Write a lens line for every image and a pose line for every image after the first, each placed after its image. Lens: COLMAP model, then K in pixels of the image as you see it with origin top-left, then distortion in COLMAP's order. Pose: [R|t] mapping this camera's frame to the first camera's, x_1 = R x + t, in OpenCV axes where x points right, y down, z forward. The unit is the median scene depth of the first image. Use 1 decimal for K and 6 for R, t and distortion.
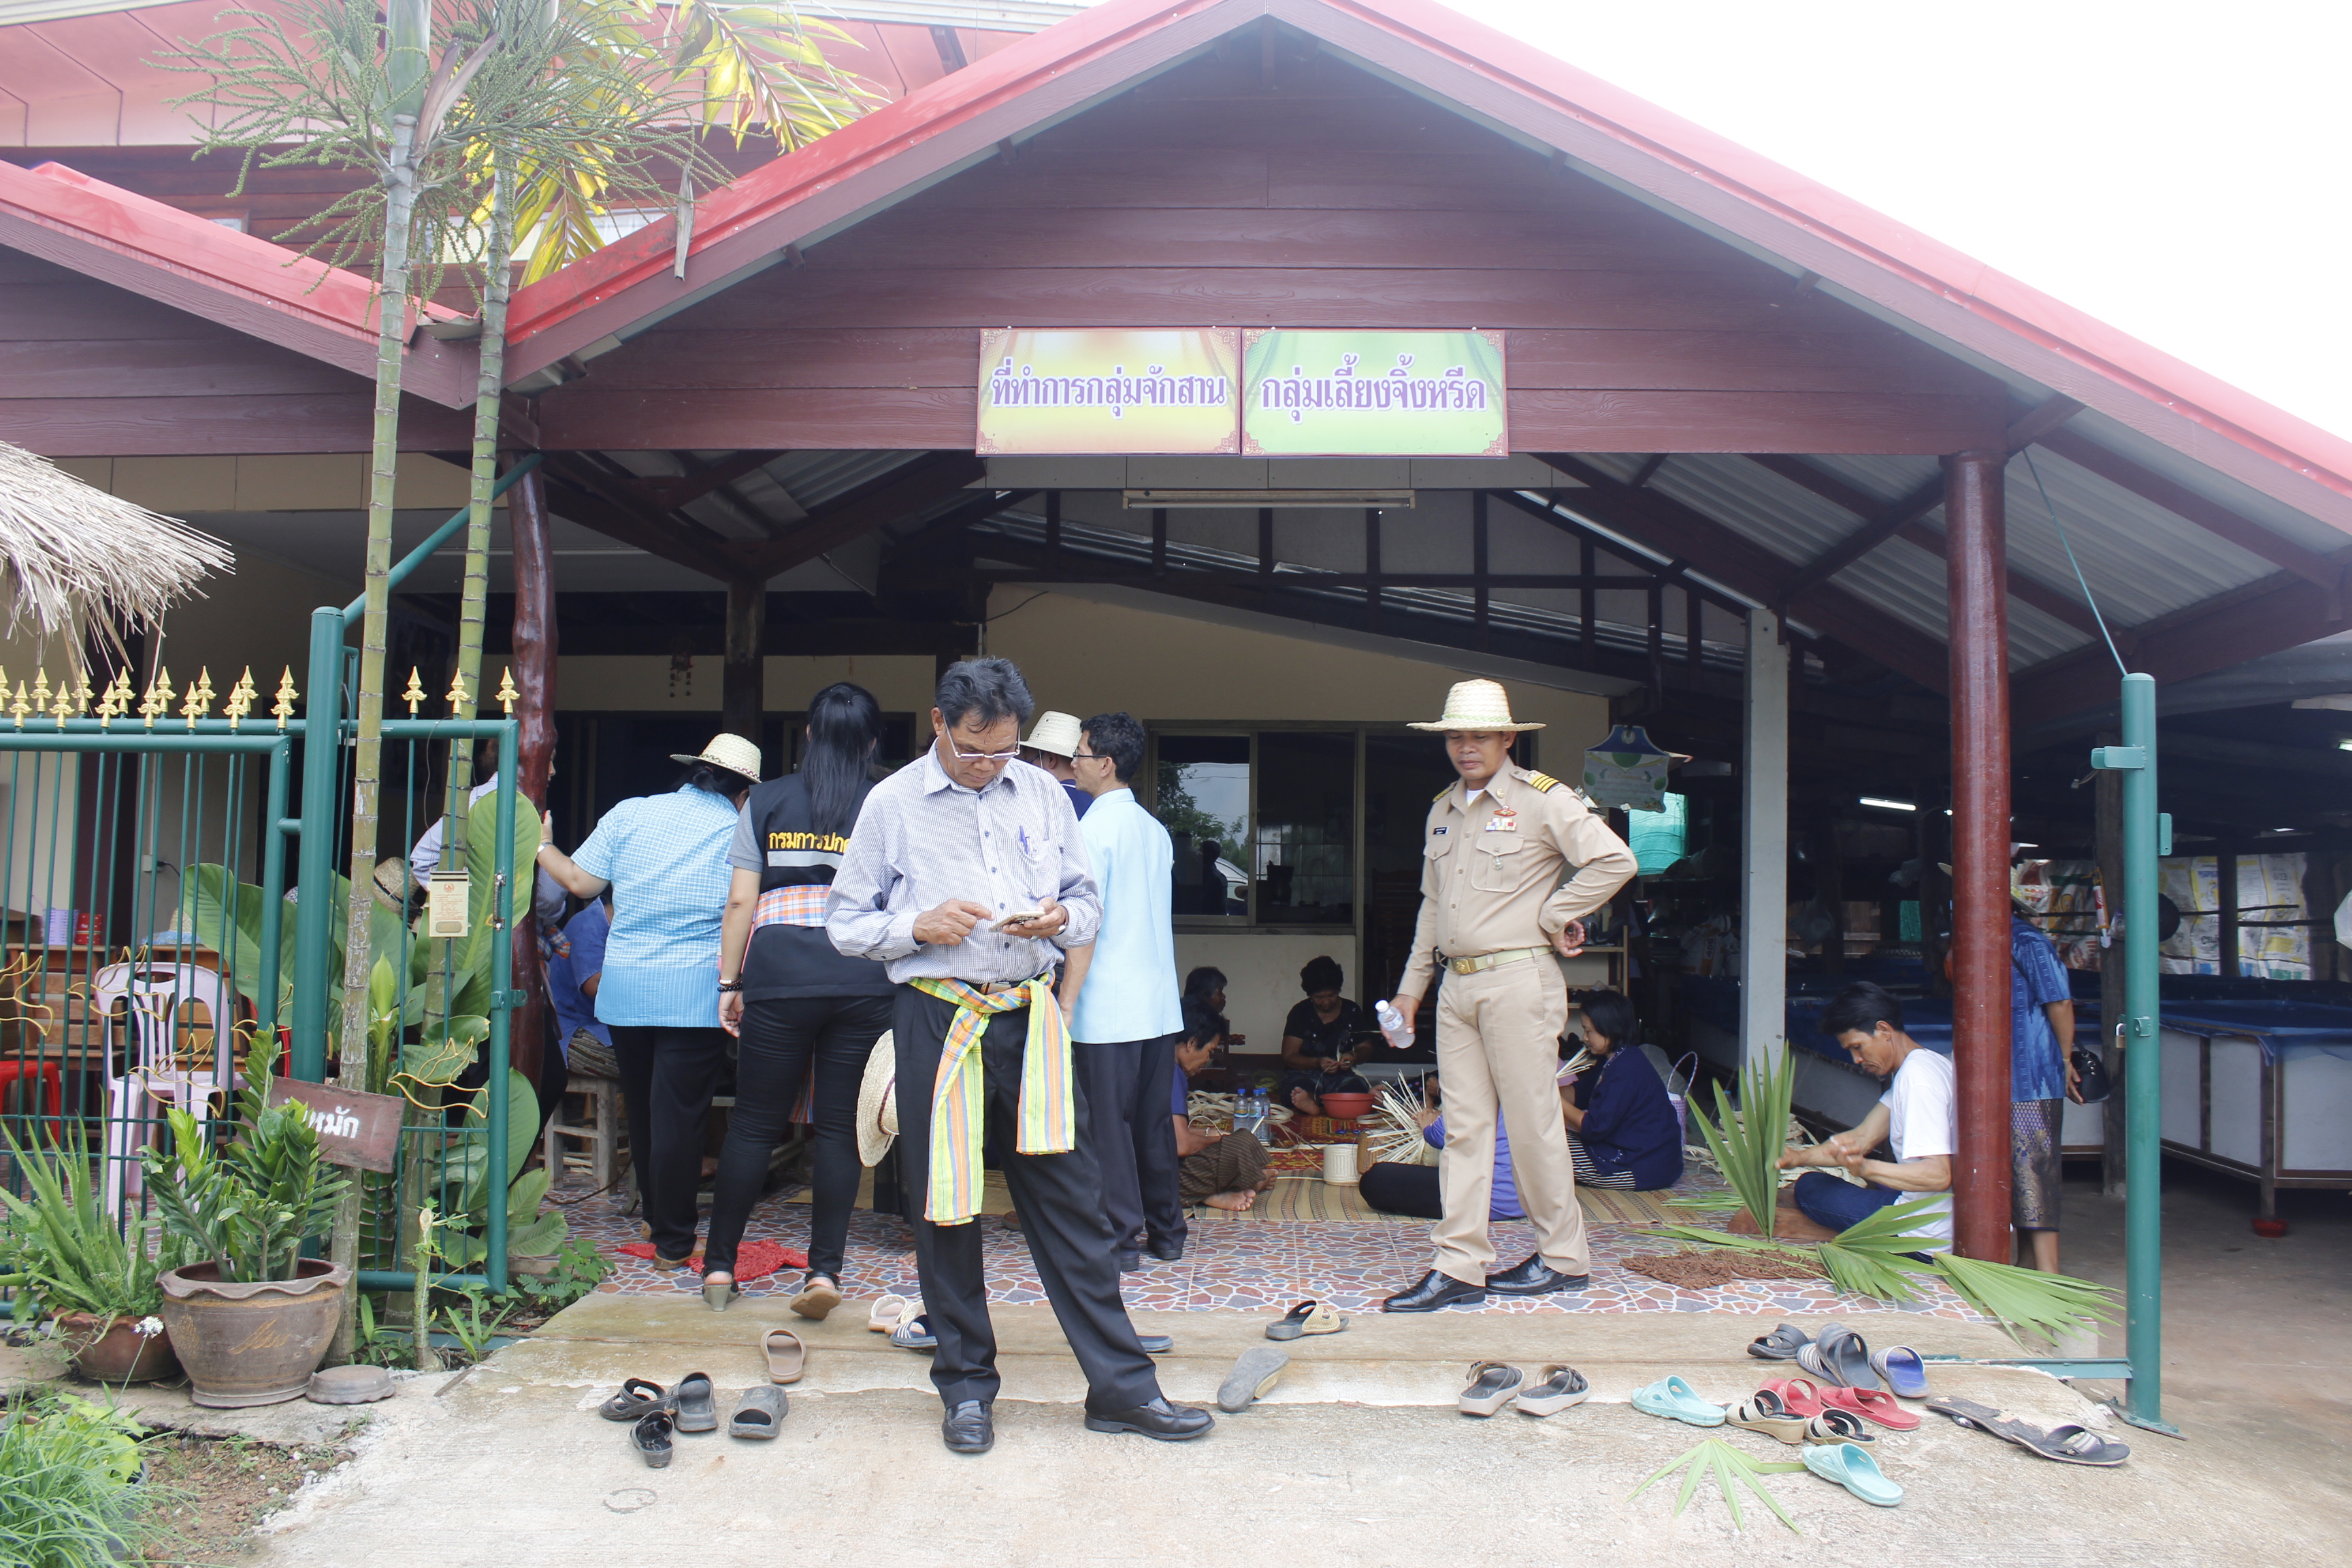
lens RADIAL K [[2004.1, 0, 1178.2], [0, 2004.1, 732.7], [0, 0, 1]] dist [-0.099266, -0.001154]
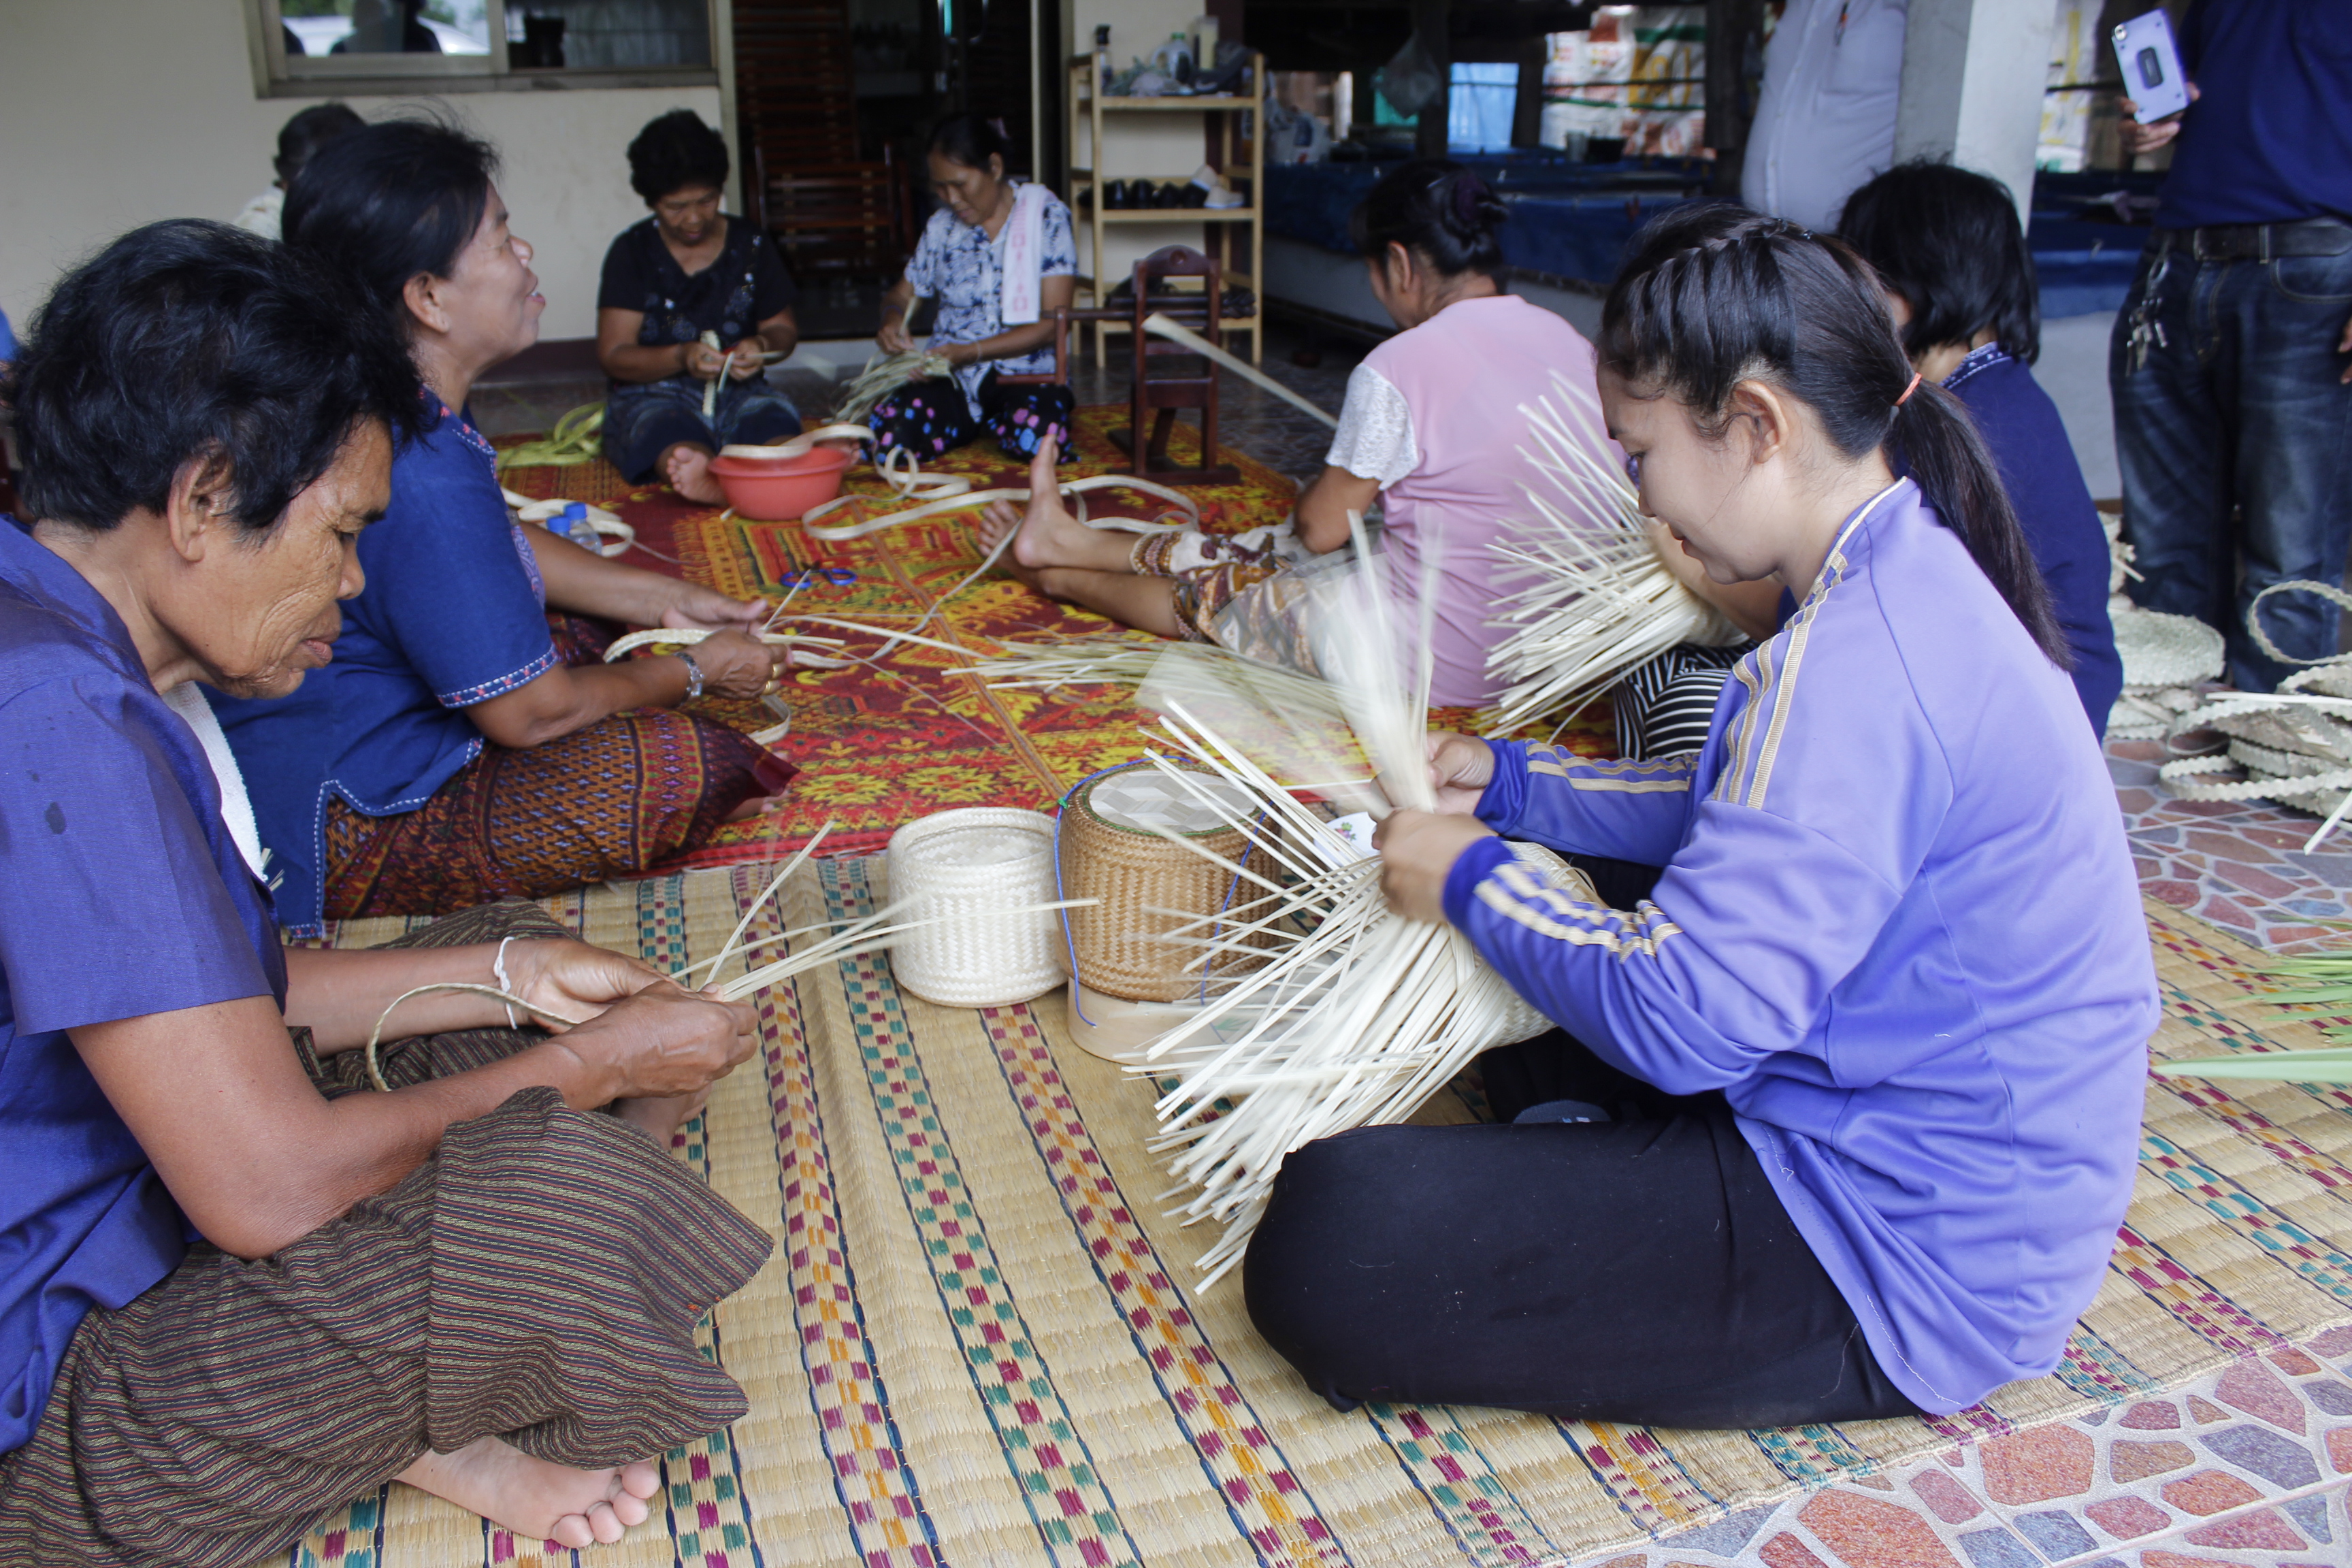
lens RADIAL K [[2004.1, 0, 1178.2], [0, 2004.1, 732.7], [0, 0, 1]] dist [-0.099266, -0.001154]
pose [[0.934269, -0.120460, 0.335605, 0.011923], [-0.013400, 0.928681, 0.370637, 0.060453], [-0.356317, -0.350771, 0.866024, 0.433232]]
